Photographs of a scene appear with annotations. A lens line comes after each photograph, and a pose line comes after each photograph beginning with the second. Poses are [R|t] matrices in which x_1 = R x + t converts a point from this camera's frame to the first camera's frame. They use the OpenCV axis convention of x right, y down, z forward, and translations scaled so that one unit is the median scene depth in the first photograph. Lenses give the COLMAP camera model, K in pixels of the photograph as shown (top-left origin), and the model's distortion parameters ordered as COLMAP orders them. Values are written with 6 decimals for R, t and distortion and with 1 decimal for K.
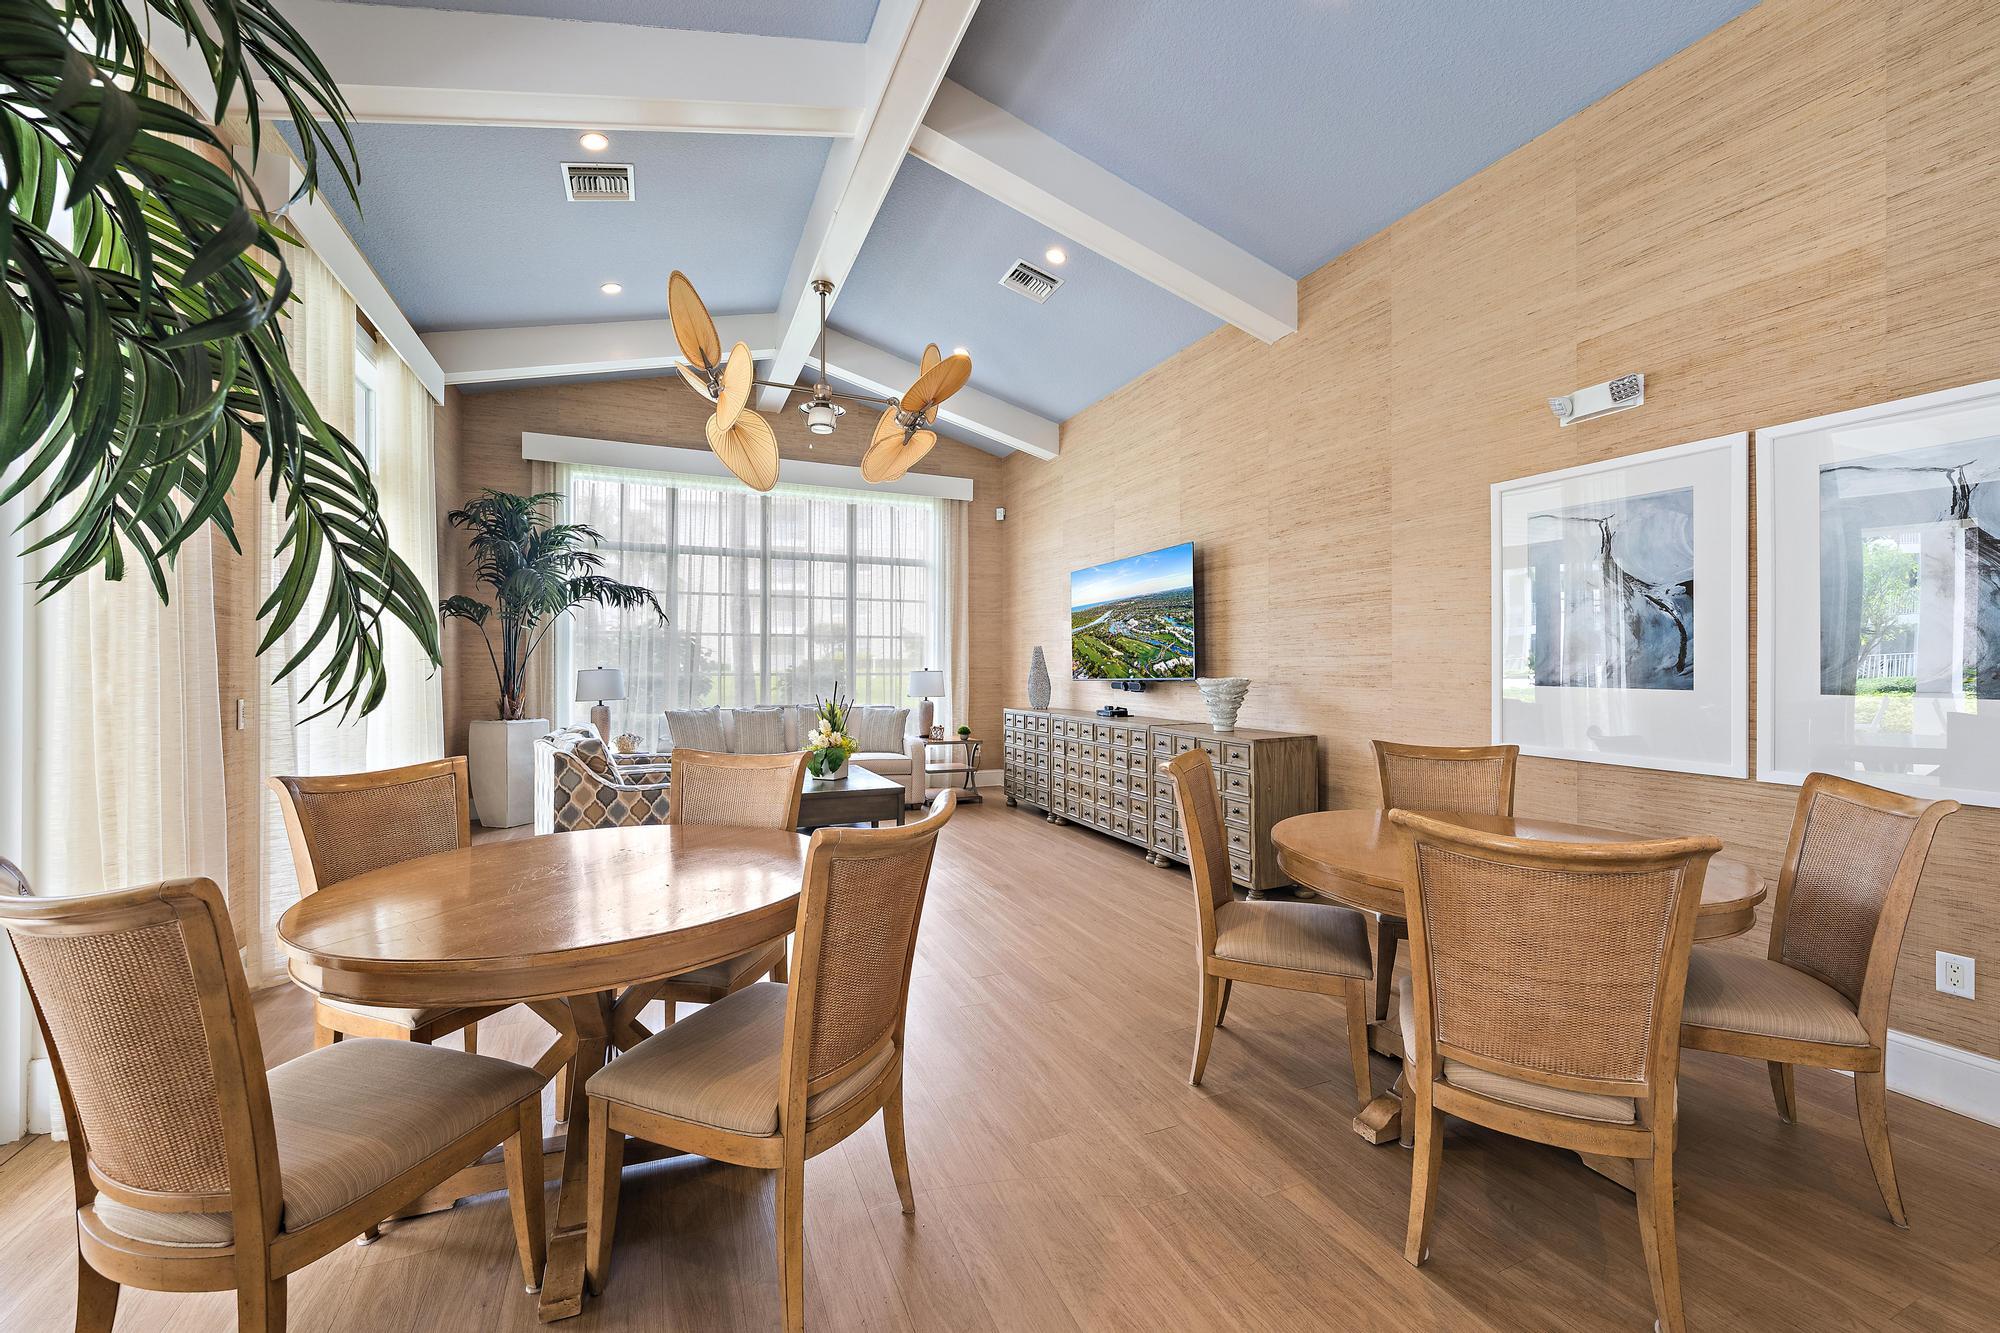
lens RADIAL K [[793.8, 0, 1000.0], [0, 793.8, 666.5], [0, 0, 1]] dist [-0.001915, -0.000129]
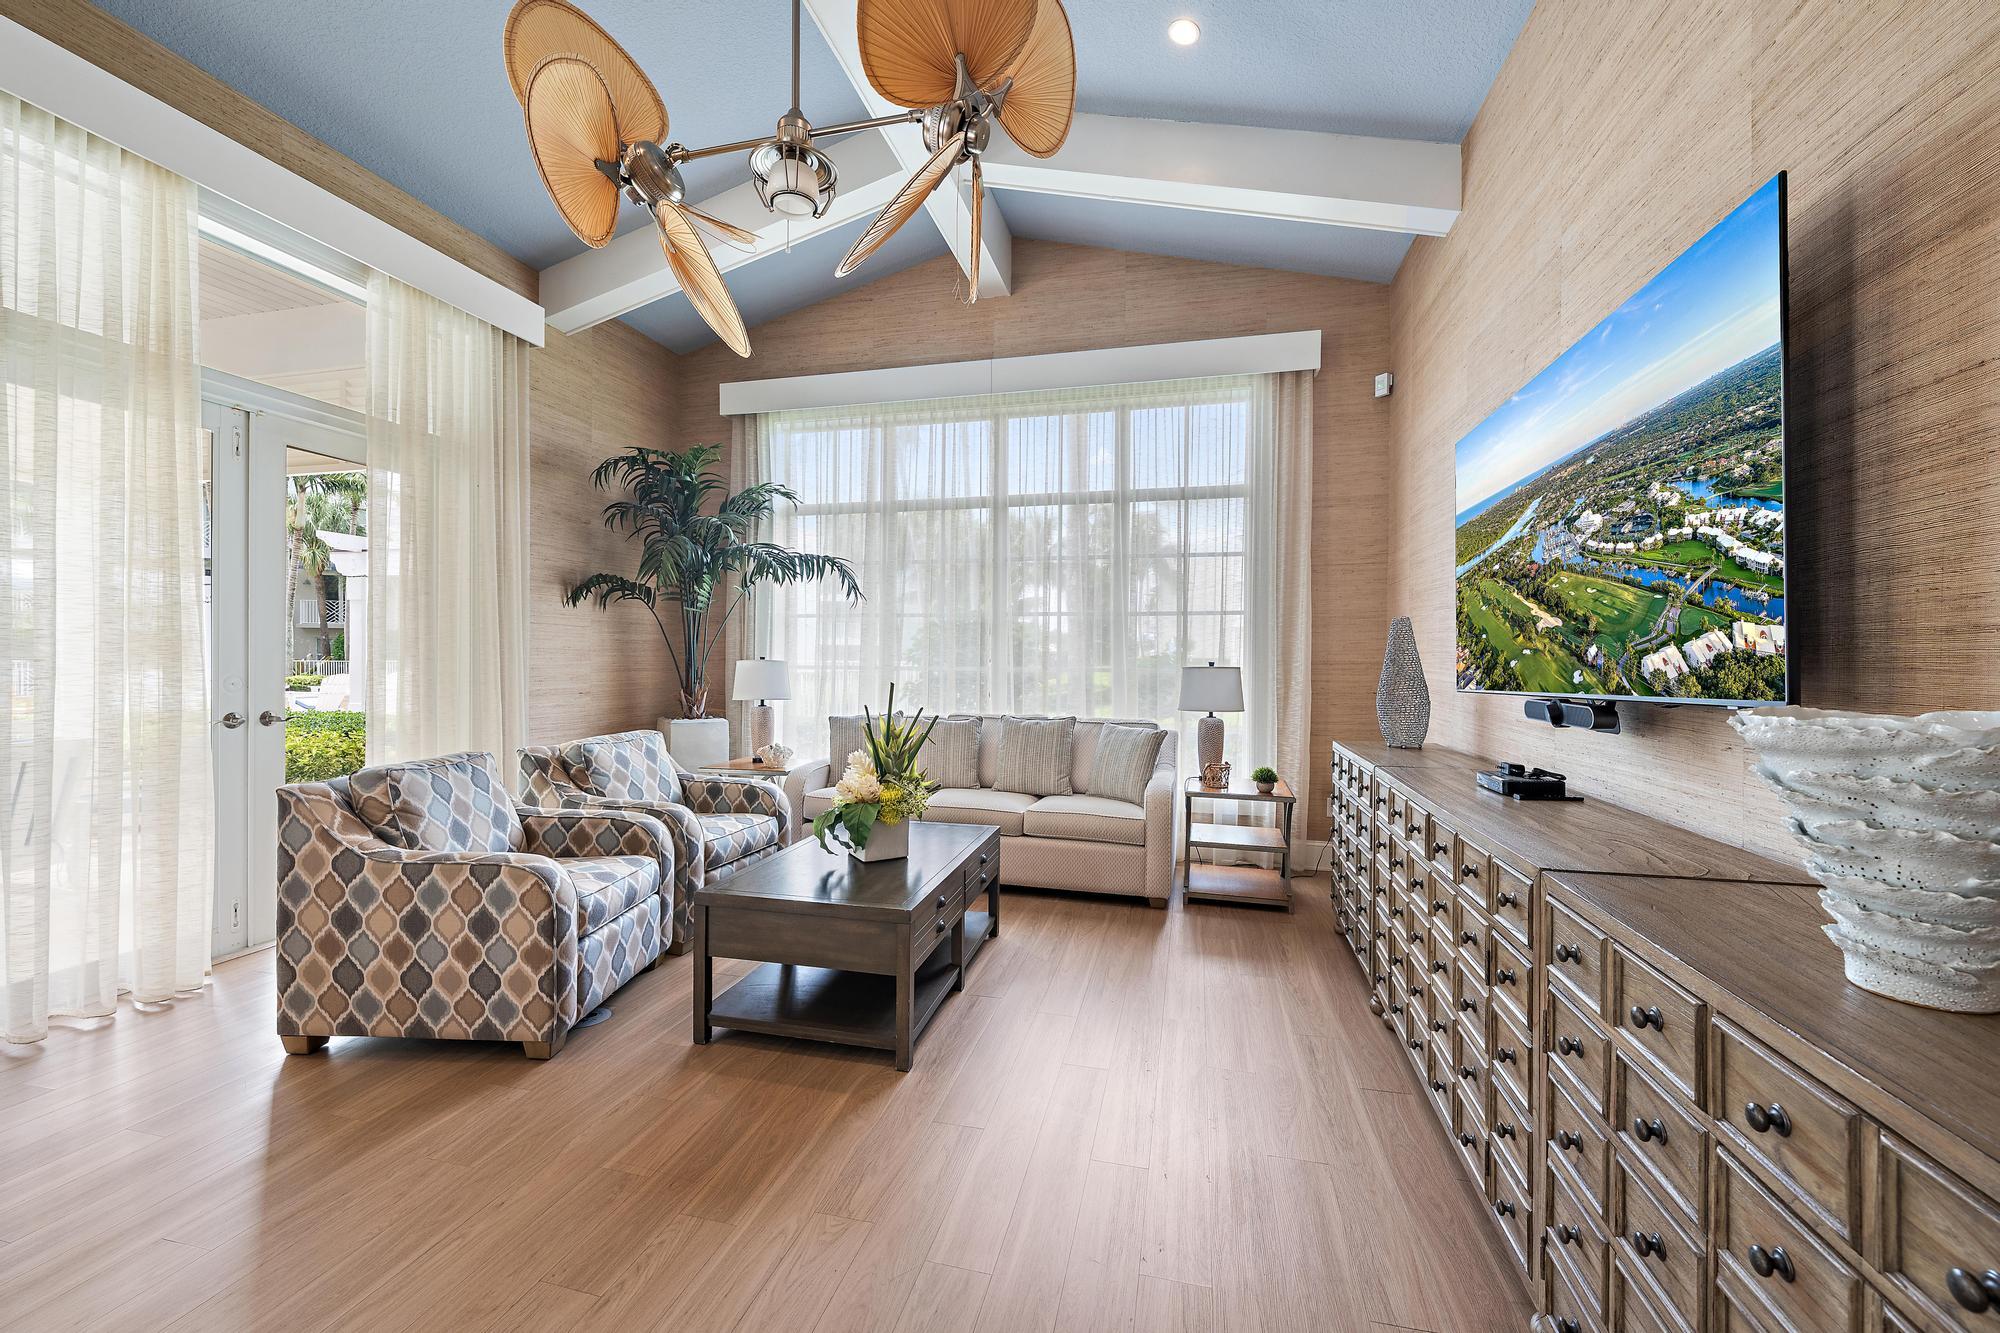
lens RADIAL K [[782.0, 0, 967.2], [0, 782.0, 677.9], [0, 0, 1]] dist [0.000394, -0.028139]
pose [[0.787421, 0.021151, -0.616052, 0.138111], [-0.008263, 0.999684, 0.023761, 0.001227], [0.616360, -0.013620, 0.787347, 0.491892]]
